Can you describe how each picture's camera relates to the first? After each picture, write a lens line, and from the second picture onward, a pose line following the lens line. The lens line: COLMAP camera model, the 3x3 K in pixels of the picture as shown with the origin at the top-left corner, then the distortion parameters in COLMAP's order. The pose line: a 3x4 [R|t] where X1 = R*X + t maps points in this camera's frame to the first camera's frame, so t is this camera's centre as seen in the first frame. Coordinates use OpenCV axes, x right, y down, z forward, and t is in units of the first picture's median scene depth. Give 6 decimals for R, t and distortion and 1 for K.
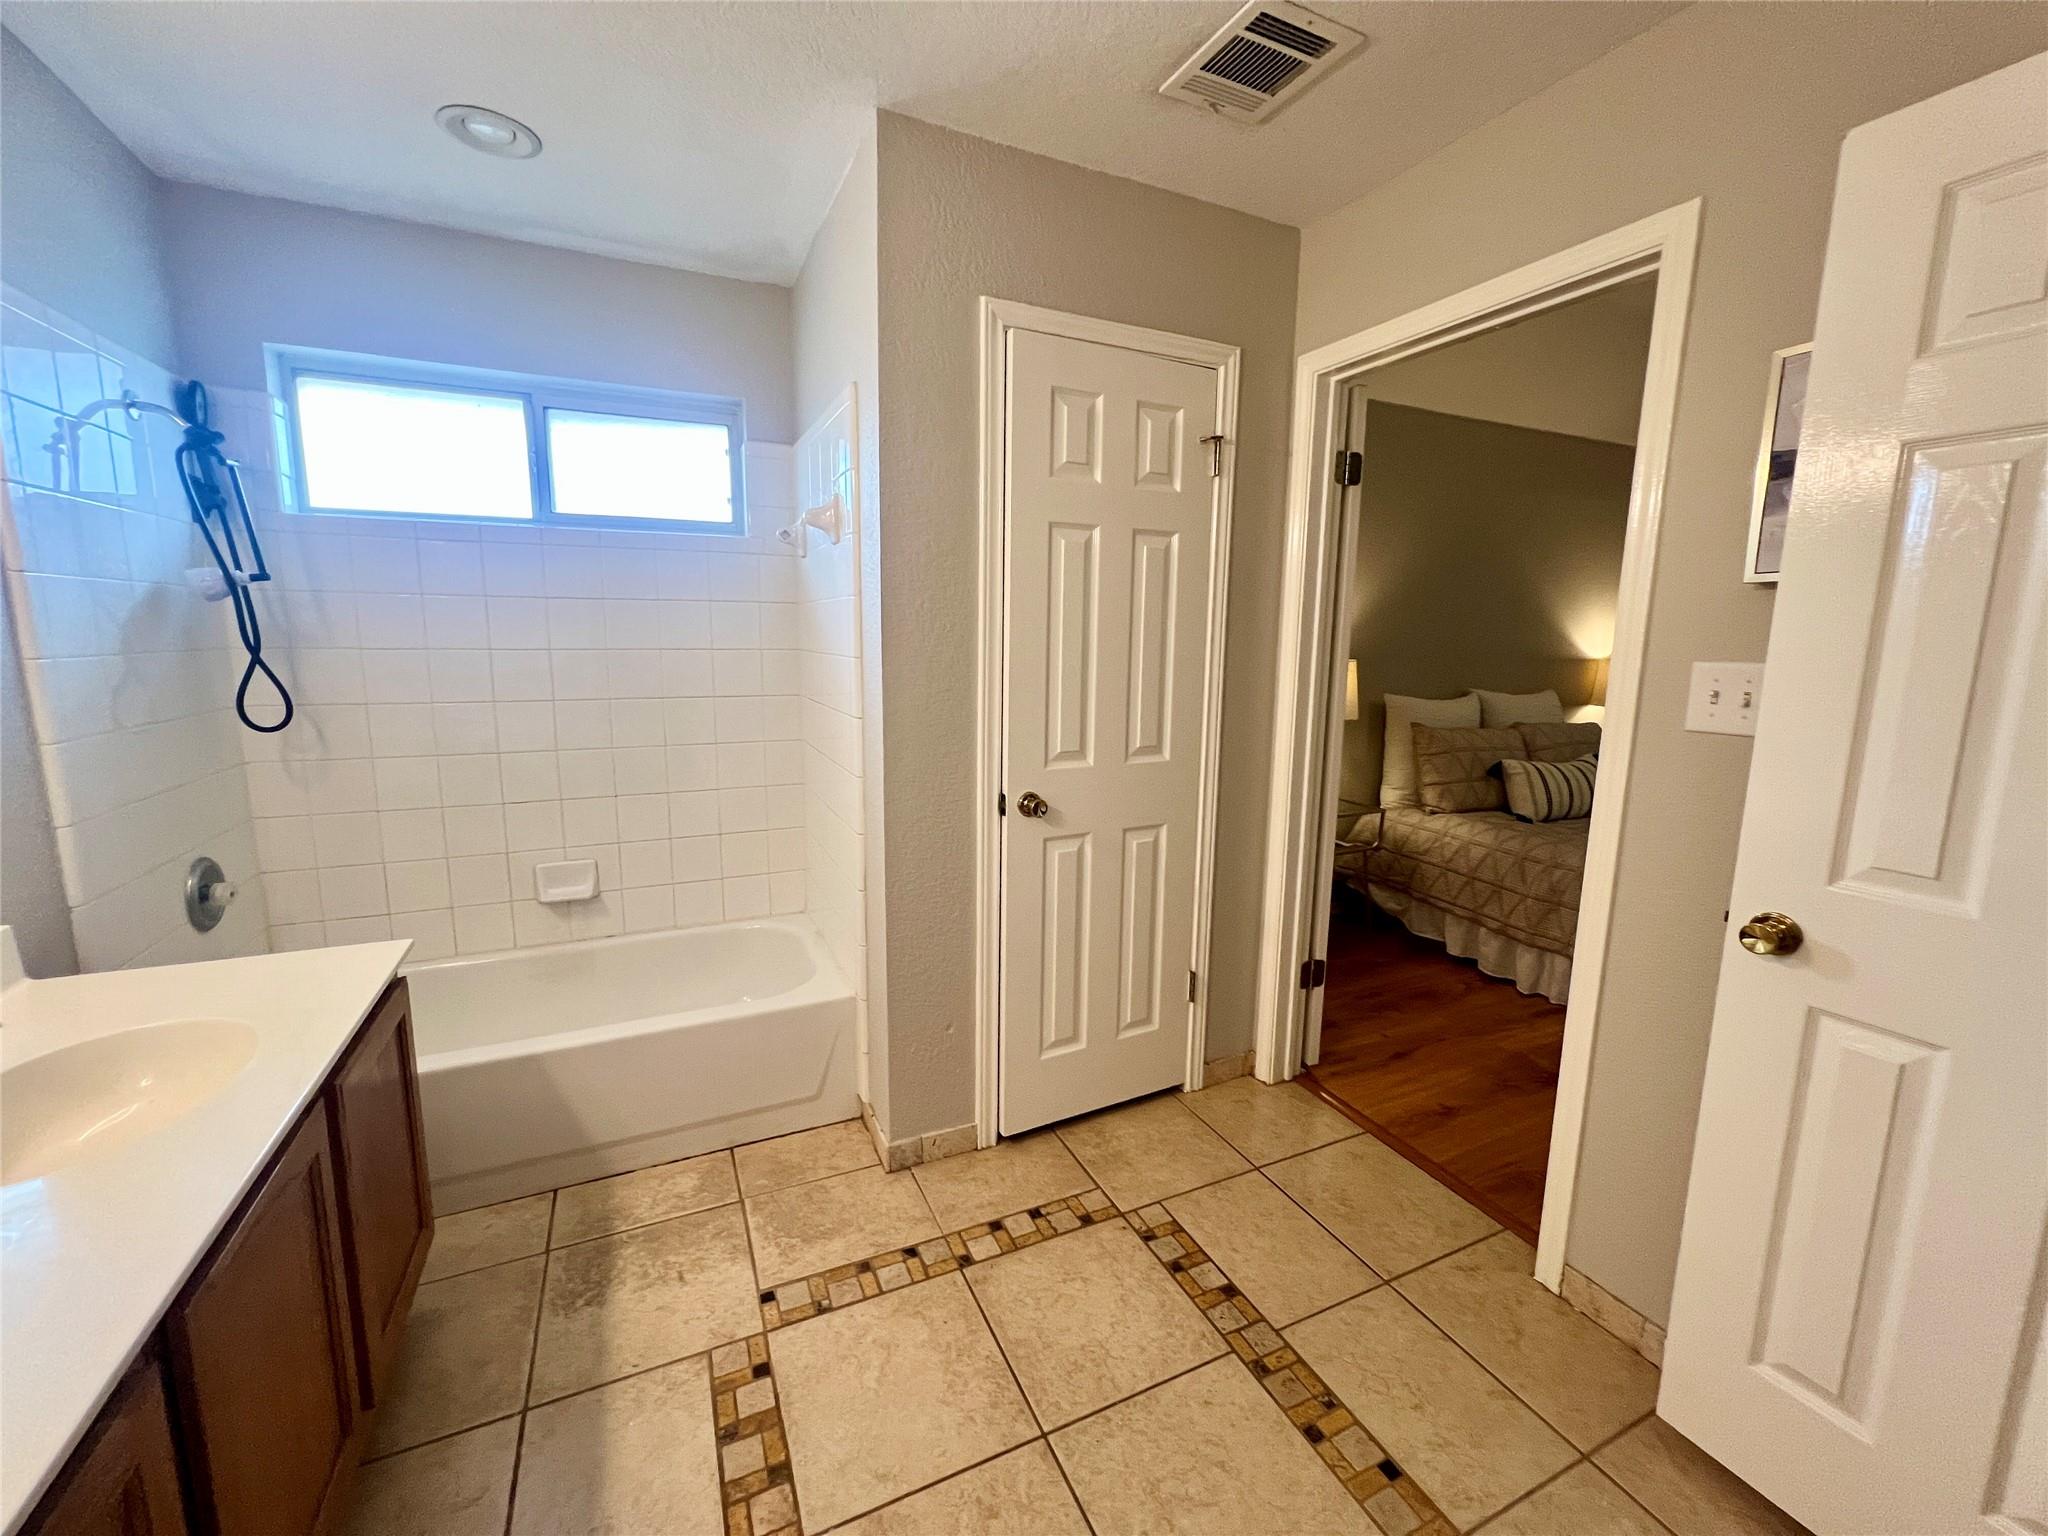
lens RADIAL K [[819.1, 0, 1017.8], [0, 819.1, 762.8], [0, 0, 1]] dist [-0.005221, 0.000662]
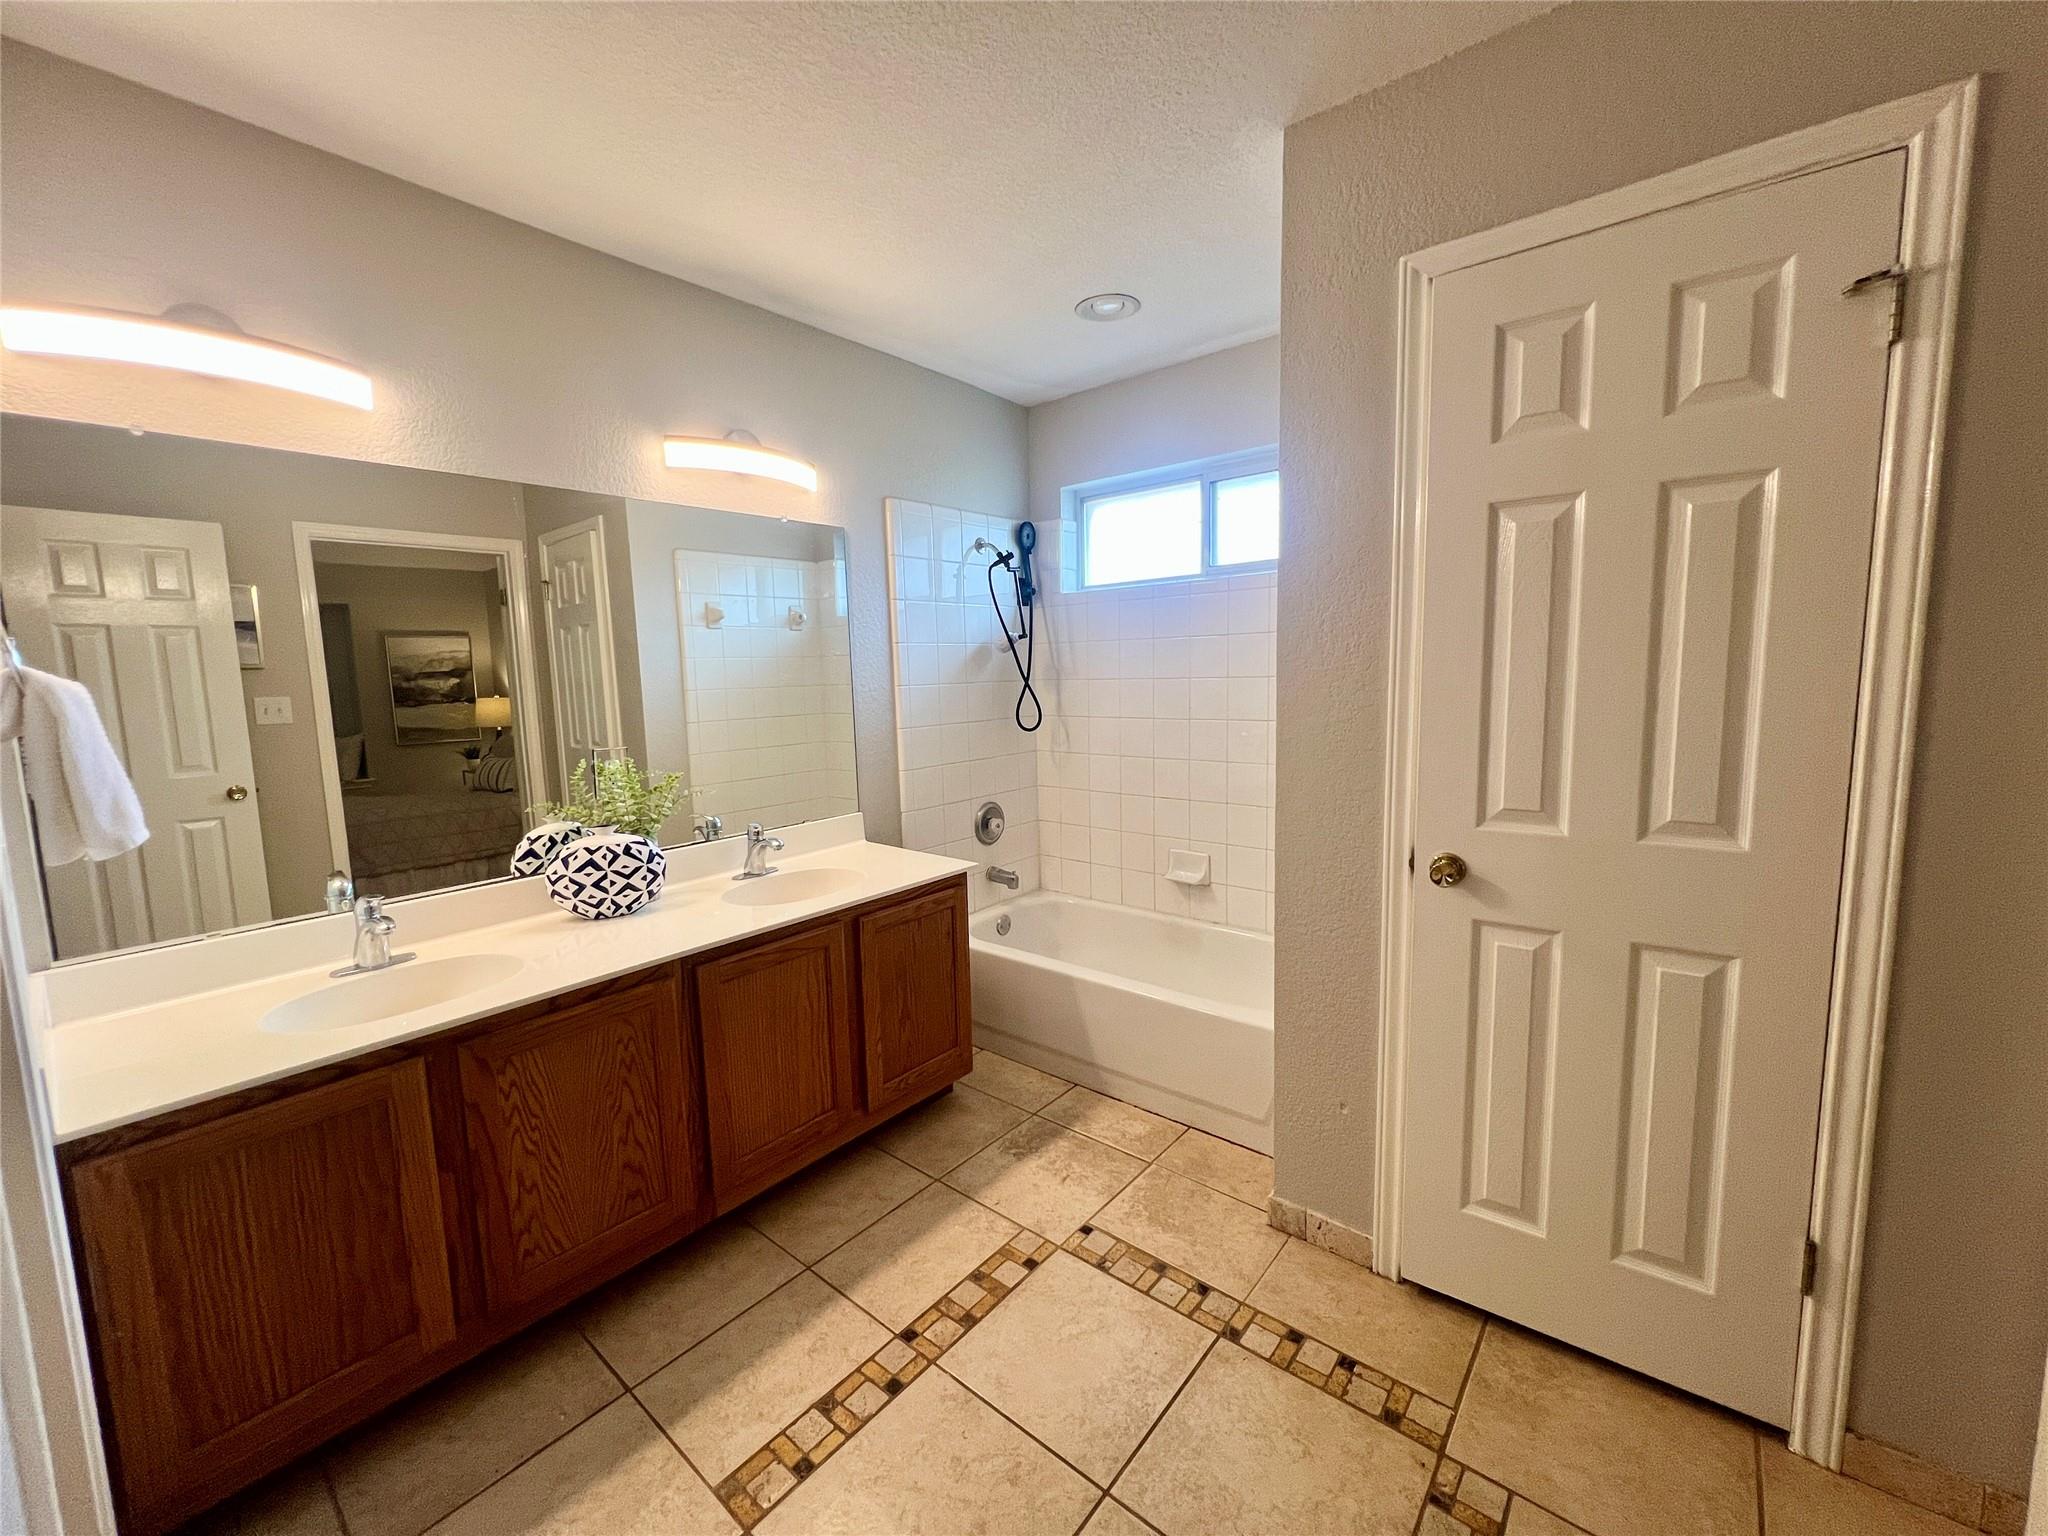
lens RADIAL K [[819.1, 0, 1017.8], [0, 819.1, 762.8], [0, 0, 1]] dist [-0.005221, 0.000662]
pose [[0.426105, 0.081204, -0.901022, 0.537119], [-0.113210, 0.992921, 0.035947, -0.031118], [0.897562, 0.086688, 0.432281, 0.291084]]
